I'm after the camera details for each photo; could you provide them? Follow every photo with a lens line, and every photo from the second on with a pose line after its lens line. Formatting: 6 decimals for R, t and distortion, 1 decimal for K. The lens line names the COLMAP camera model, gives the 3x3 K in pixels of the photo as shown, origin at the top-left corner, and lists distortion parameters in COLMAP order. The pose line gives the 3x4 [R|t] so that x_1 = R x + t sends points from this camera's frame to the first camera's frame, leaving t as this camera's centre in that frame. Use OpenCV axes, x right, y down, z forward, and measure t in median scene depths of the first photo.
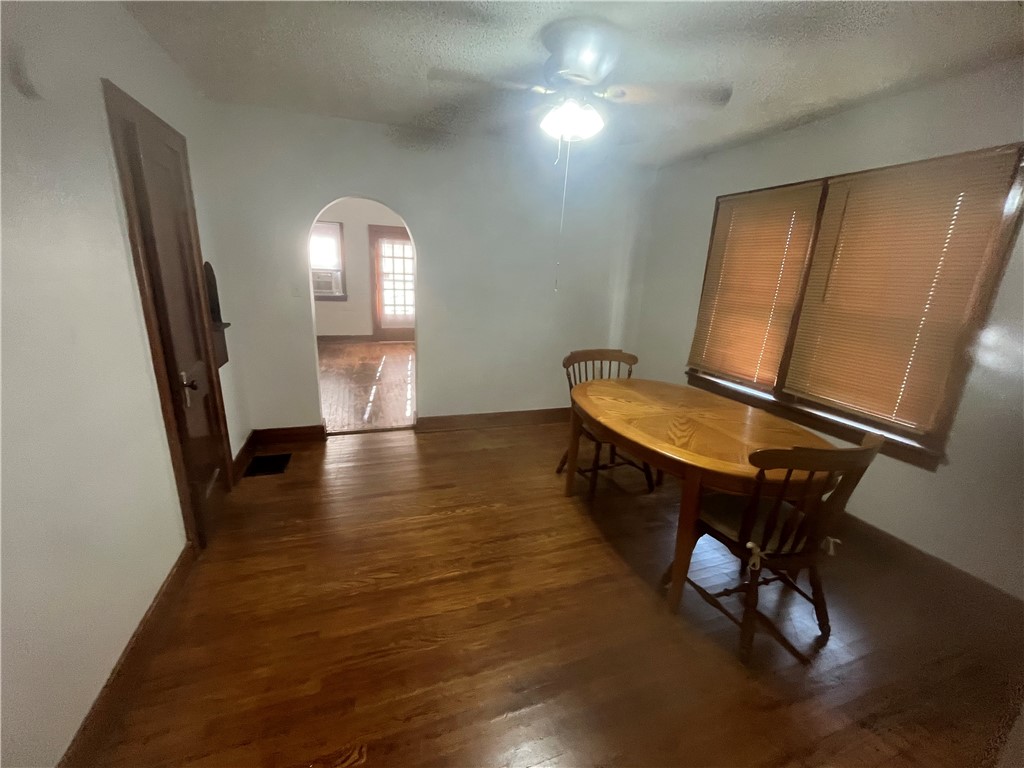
lens RADIAL K [[416.7, 0, 508.8], [0, 416.7, 385.0], [0, 0, 1]] dist [-0.001213, -0.000214]
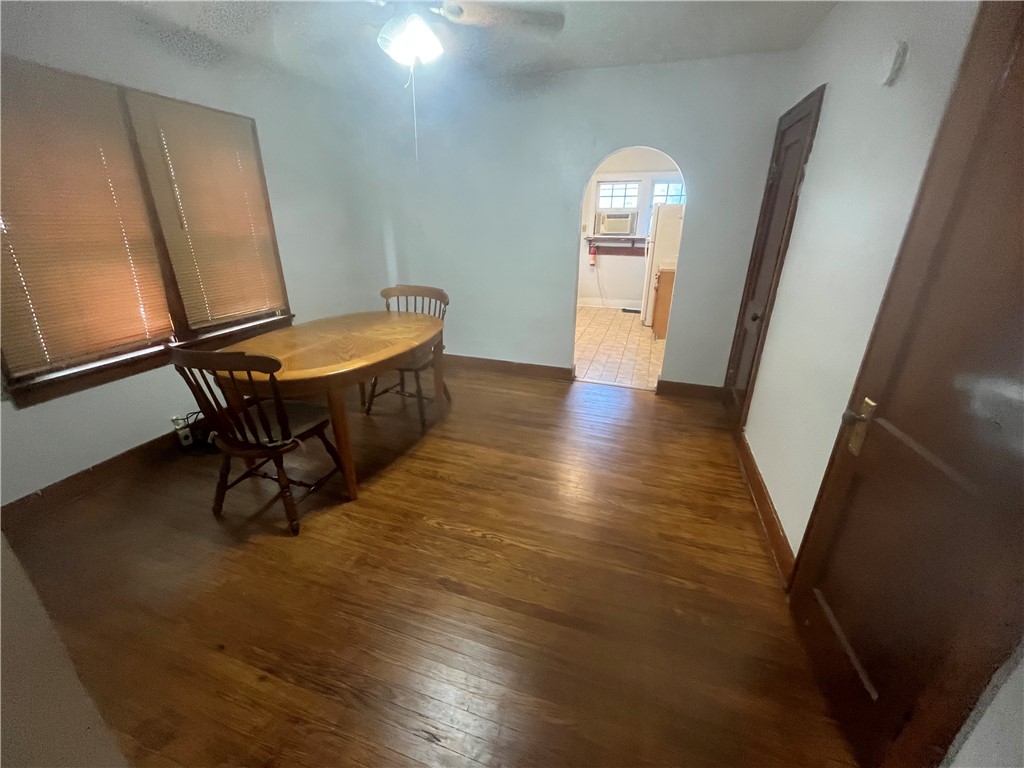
lens RADIAL K [[416.7, 0, 508.8], [0, 416.7, 385.0], [0, 0, 1]] dist [-0.001213, -0.000214]
pose [[-0.784457, -0.274226, 0.556262, -0.559559], [0.125476, 0.808205, 0.575379, -0.392405], [-0.607357, 0.521158, -0.599593, 1.373547]]
